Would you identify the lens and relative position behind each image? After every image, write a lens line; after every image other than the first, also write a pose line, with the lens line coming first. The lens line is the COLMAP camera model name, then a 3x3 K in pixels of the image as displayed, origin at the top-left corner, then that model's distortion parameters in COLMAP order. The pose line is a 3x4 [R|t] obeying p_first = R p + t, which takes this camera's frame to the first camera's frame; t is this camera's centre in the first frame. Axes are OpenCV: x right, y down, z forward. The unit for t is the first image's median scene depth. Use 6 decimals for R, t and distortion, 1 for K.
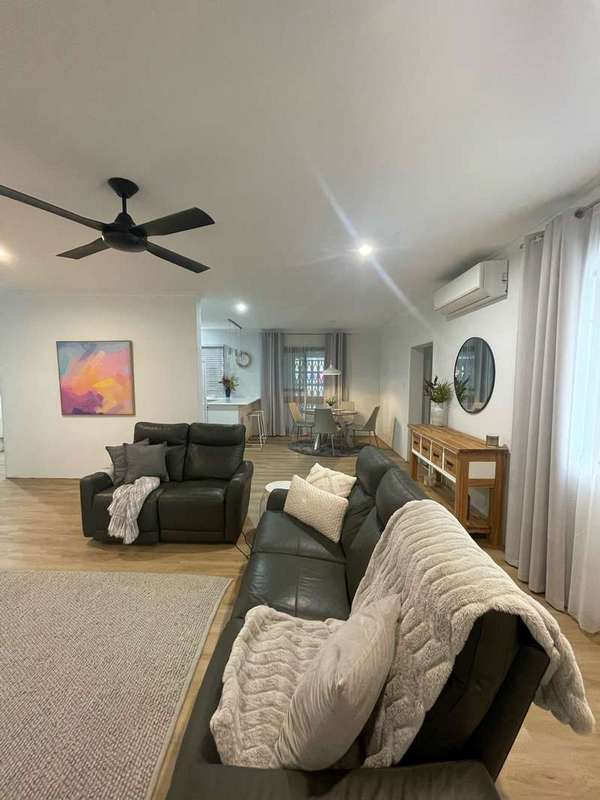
lens RADIAL K [[327.8, 0, 300.0], [0, 327.8, 400.5], [0, 0, 1]] dist [-0.004342, -0.000307]
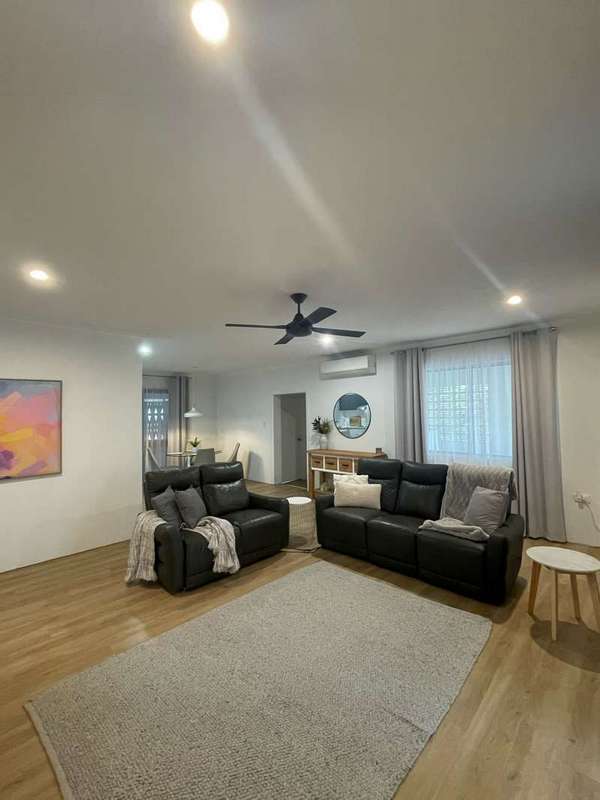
lens RADIAL K [[350.2, 0, 300.1], [0, 350.2, 397.2], [0, 0, 1]] dist [0.003242, 0.000276]
pose [[0.677612, 0.018246, 0.735193, -0.751821], [0.074687, 0.992816, -0.093478, -0.015336], [-0.731617, 0.118251, 0.671381, -0.021080]]
